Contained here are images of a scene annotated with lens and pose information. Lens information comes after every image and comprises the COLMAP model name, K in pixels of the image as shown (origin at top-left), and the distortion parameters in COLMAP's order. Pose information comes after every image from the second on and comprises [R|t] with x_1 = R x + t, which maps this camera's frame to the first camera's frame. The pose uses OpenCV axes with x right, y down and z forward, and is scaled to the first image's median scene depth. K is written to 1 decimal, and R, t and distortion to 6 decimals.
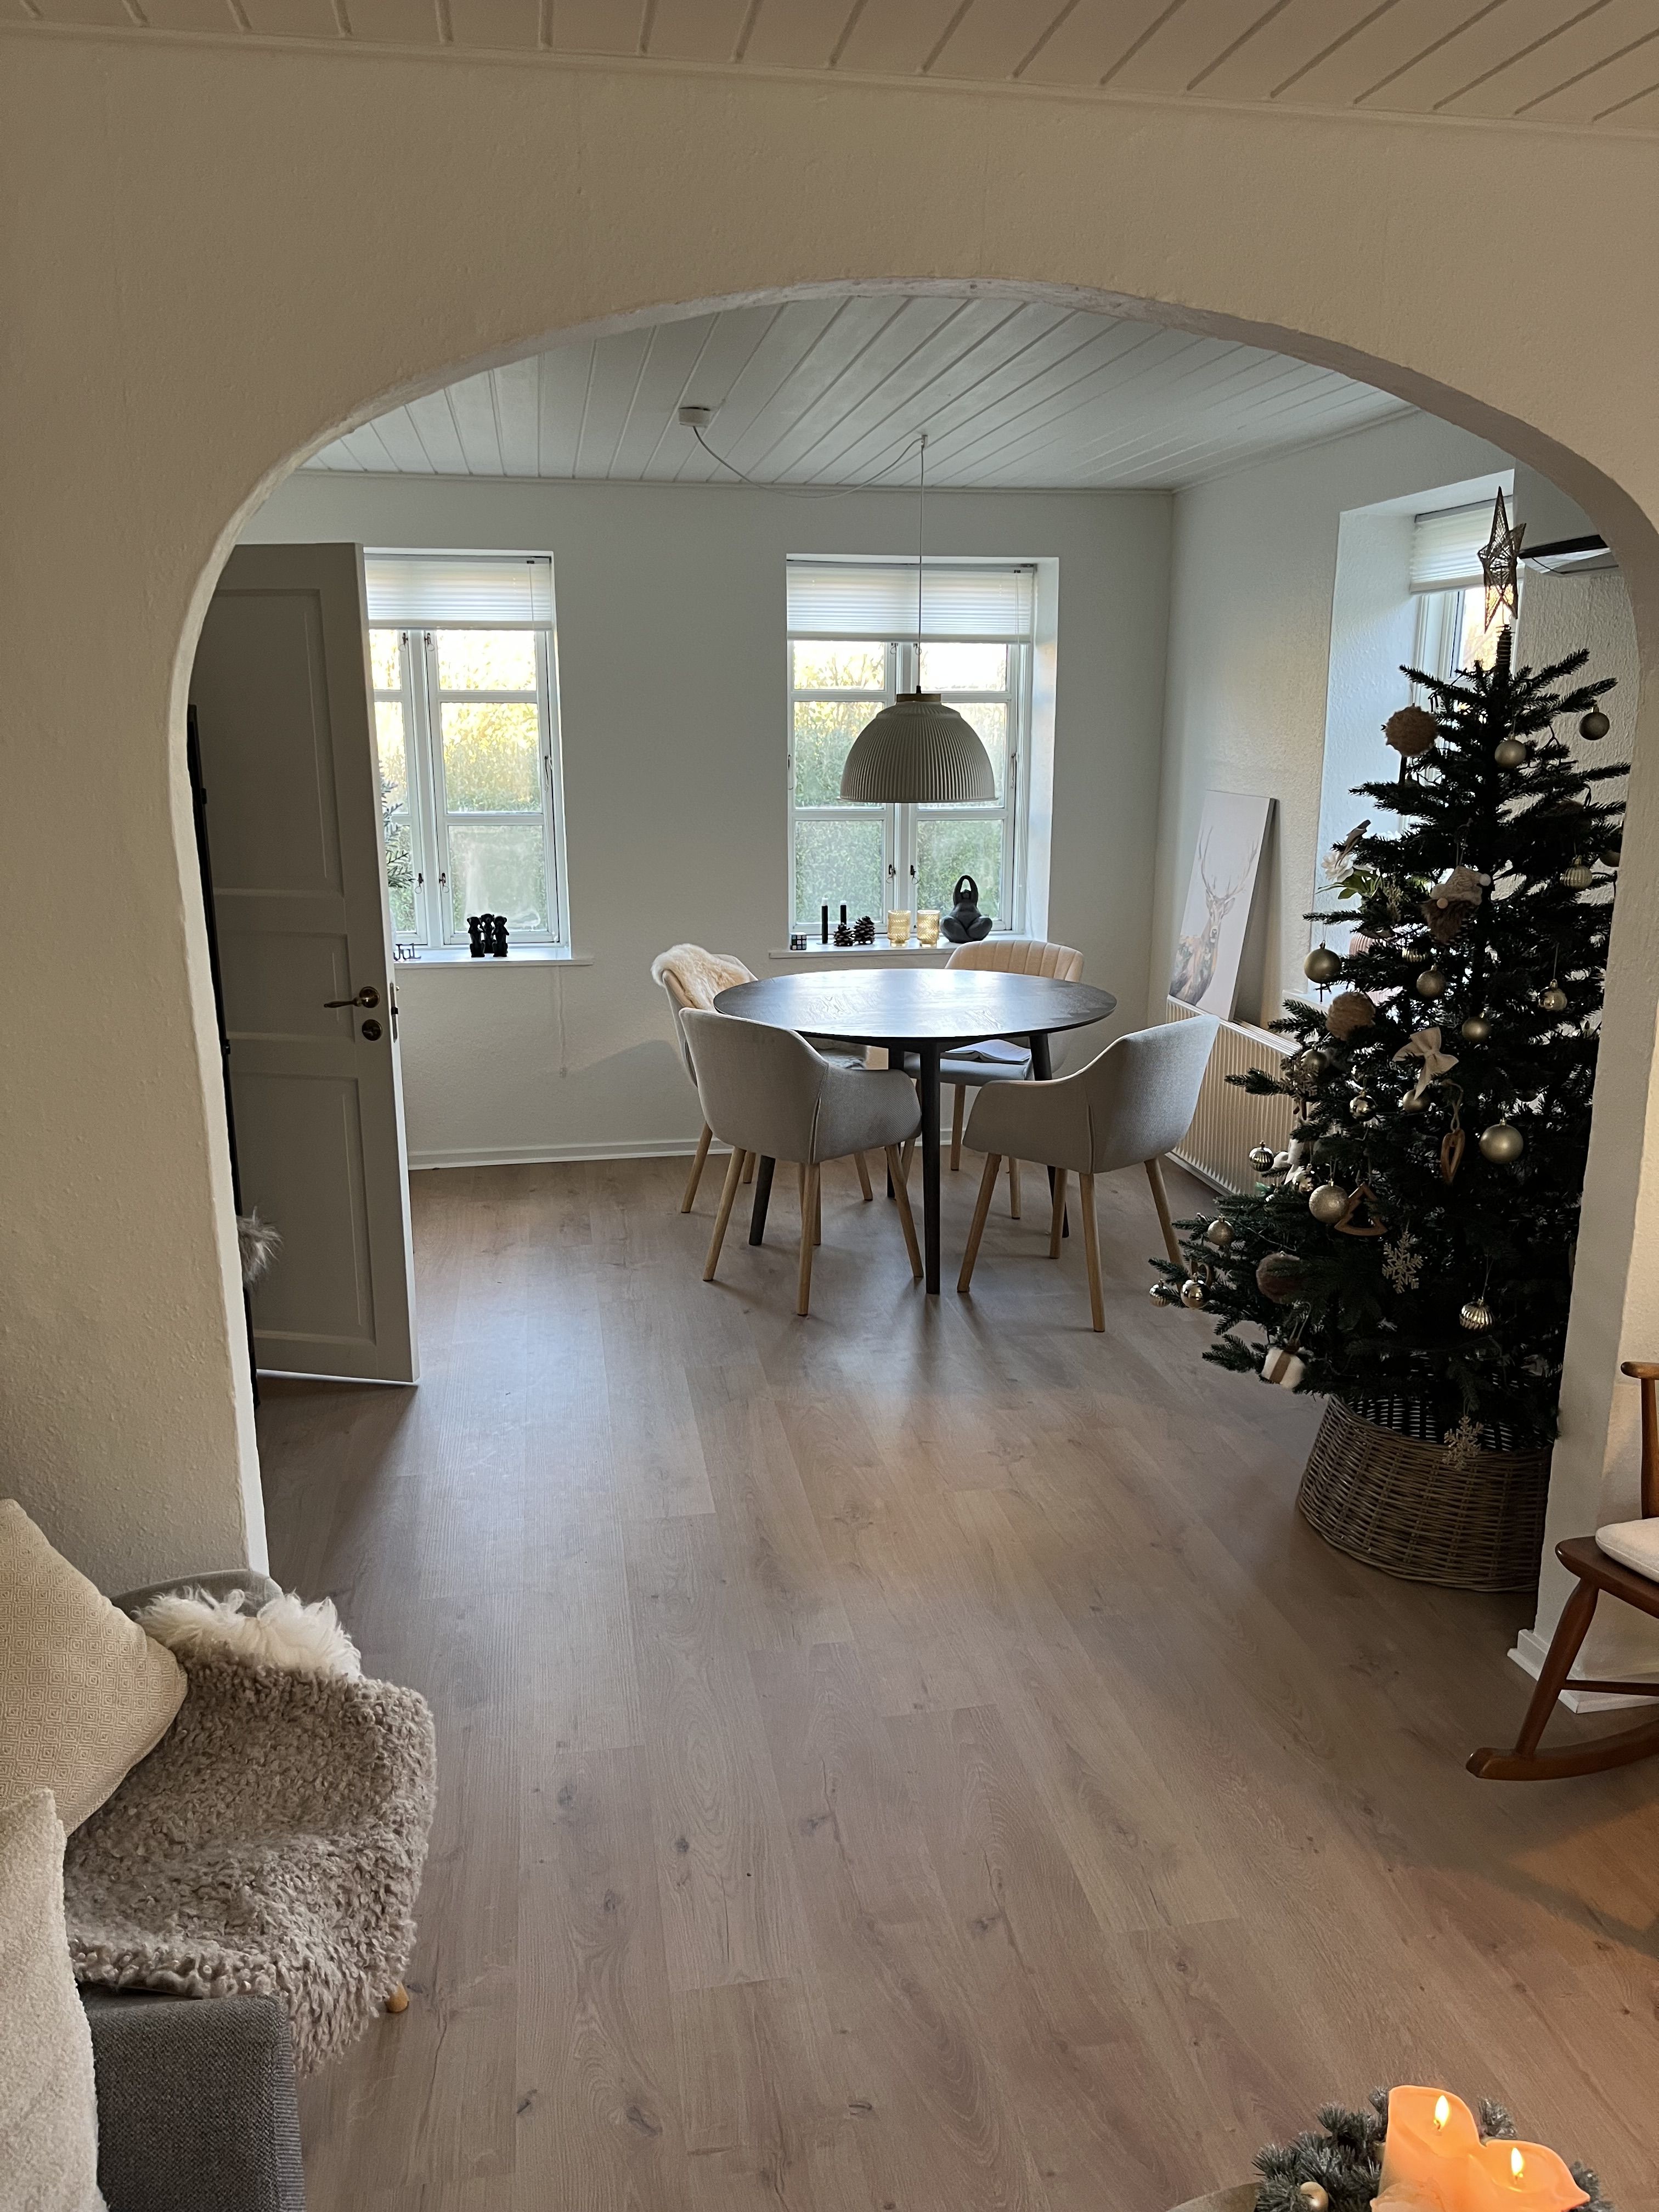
lens RADIAL K [[1646.3, 0, 825.8], [0, 1646.3, 1115.6], [0, 0, 1]] dist [0.048049, -0.070757]
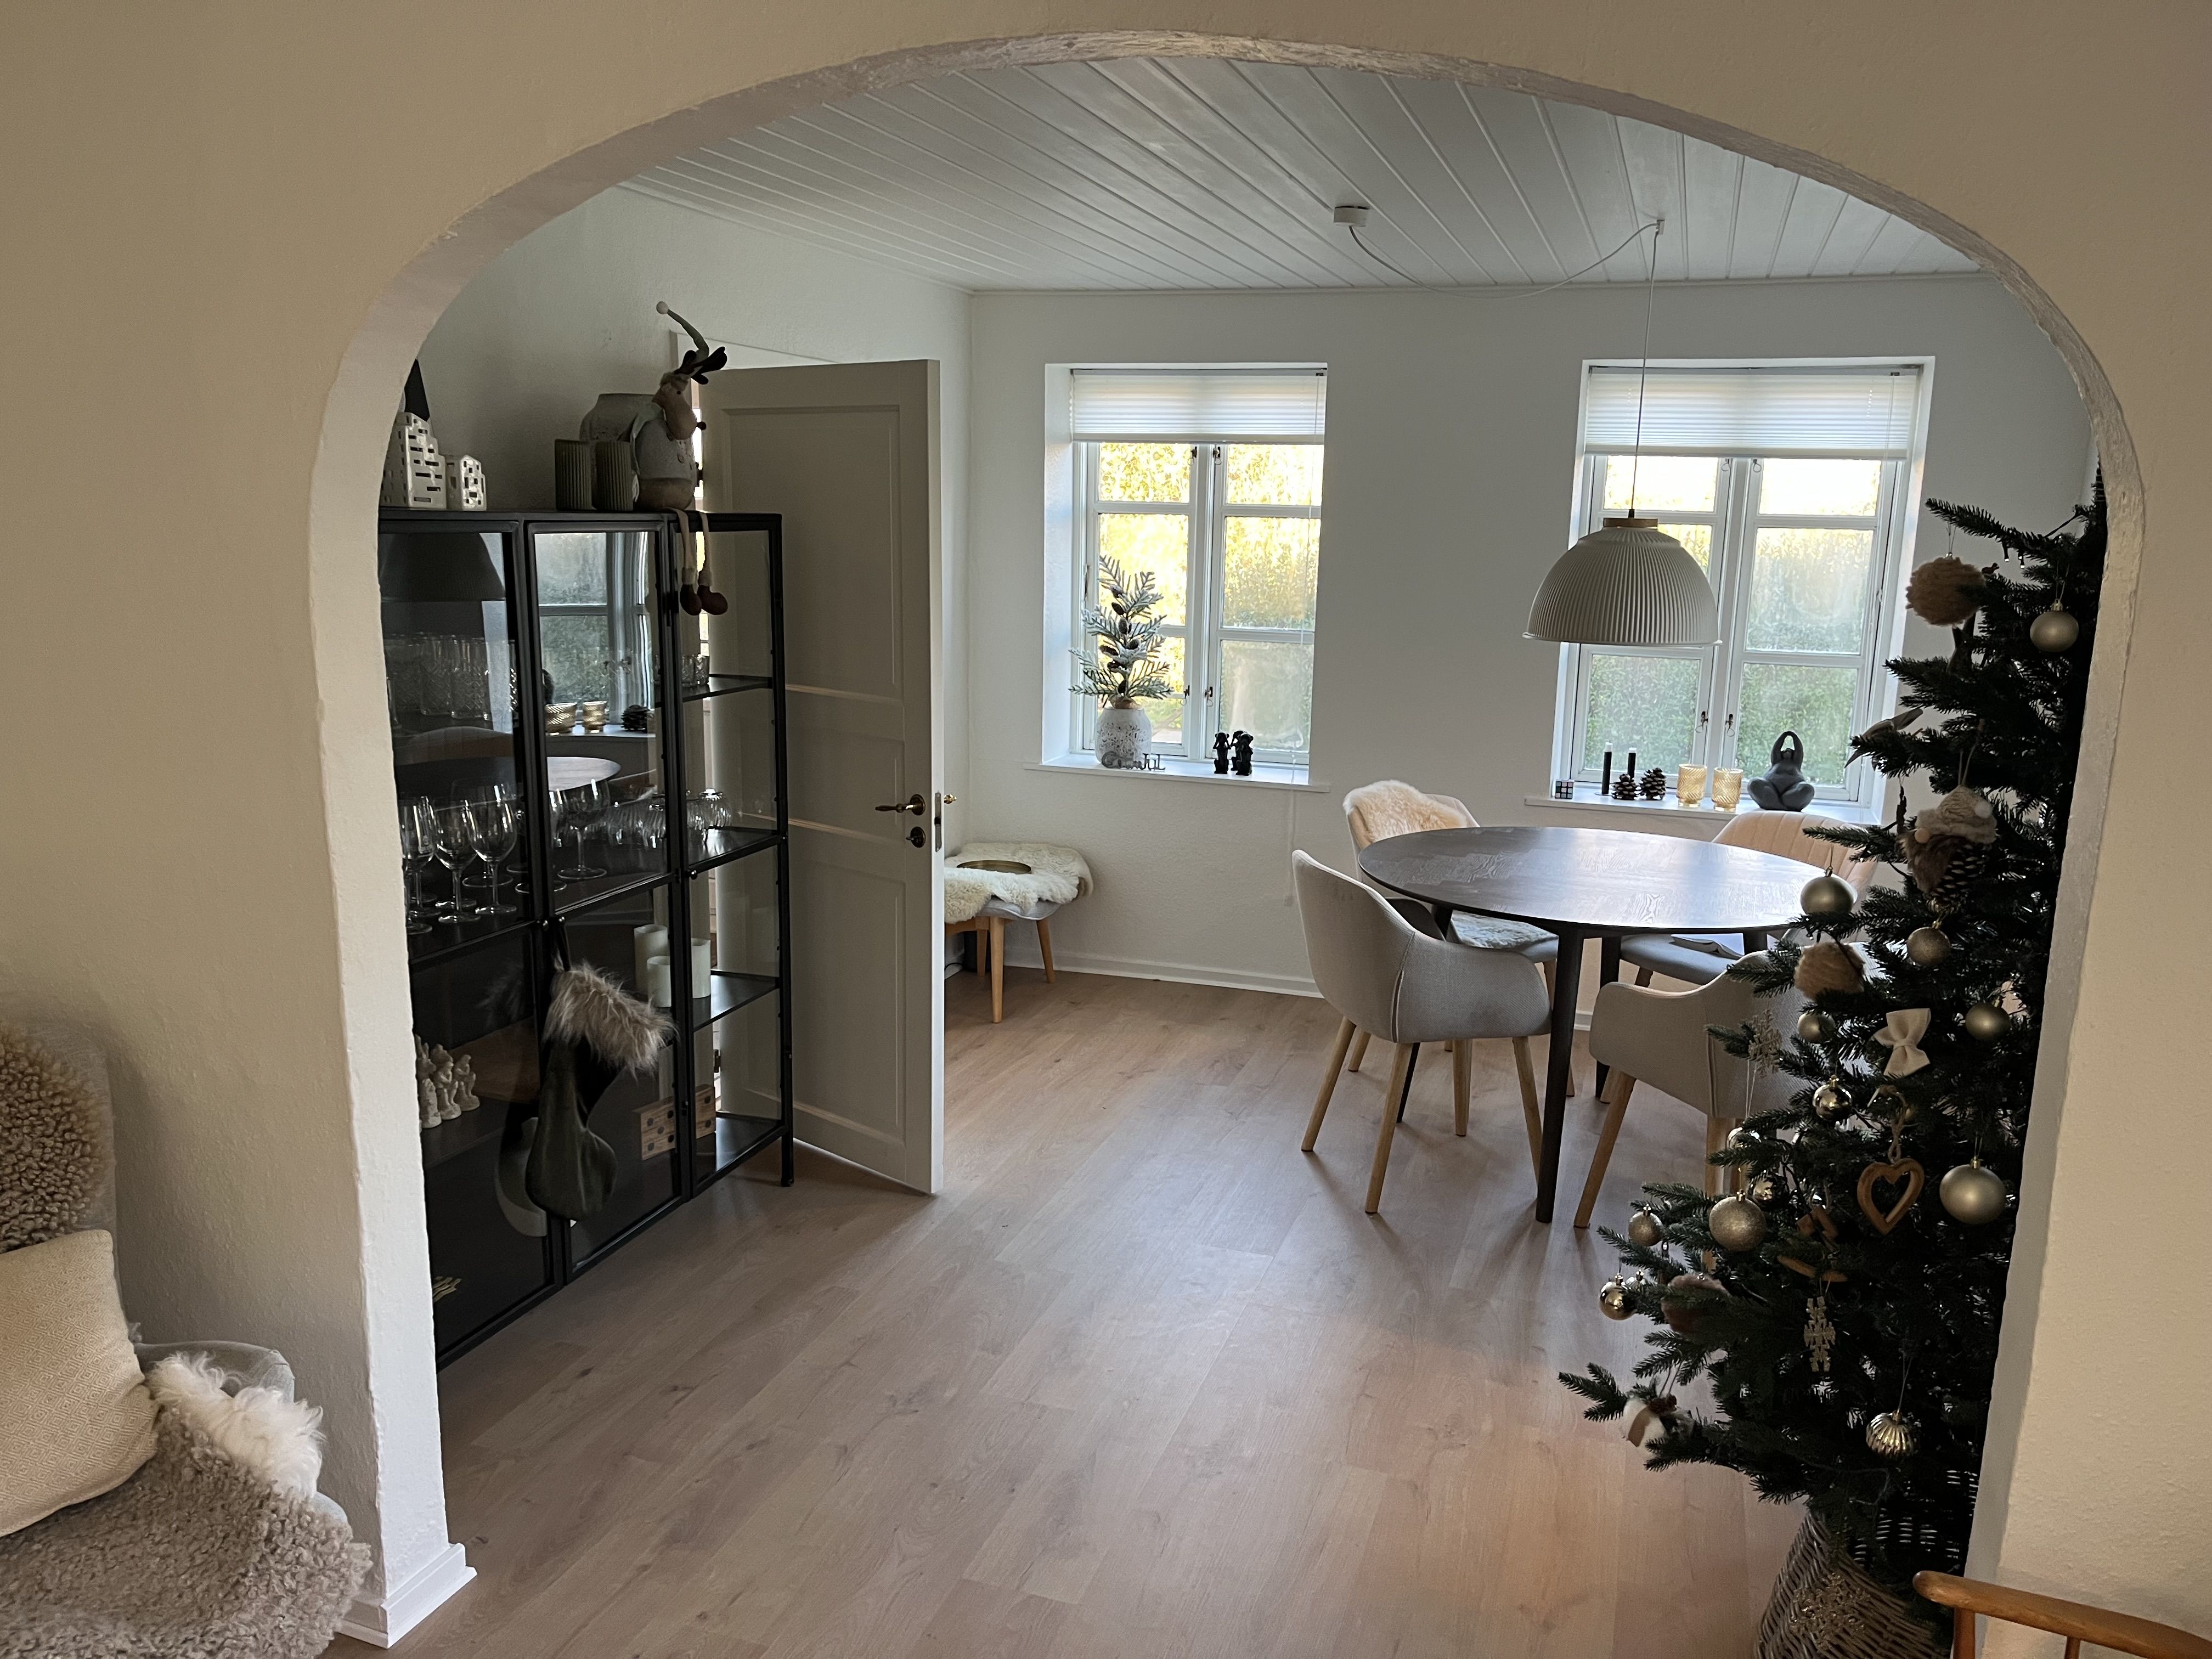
lens RADIAL K [[1646.3, 0, 1114.9], [0, 1646.3, 844.2], [0, 0, 1]] dist [0.048049, -0.070757]
pose [[0.877577, 0.115565, -0.465300, 0.194386], [-0.137015, 0.990491, -0.012412, -0.033553], [0.459441, 0.074646, 0.885066, 0.108028]]
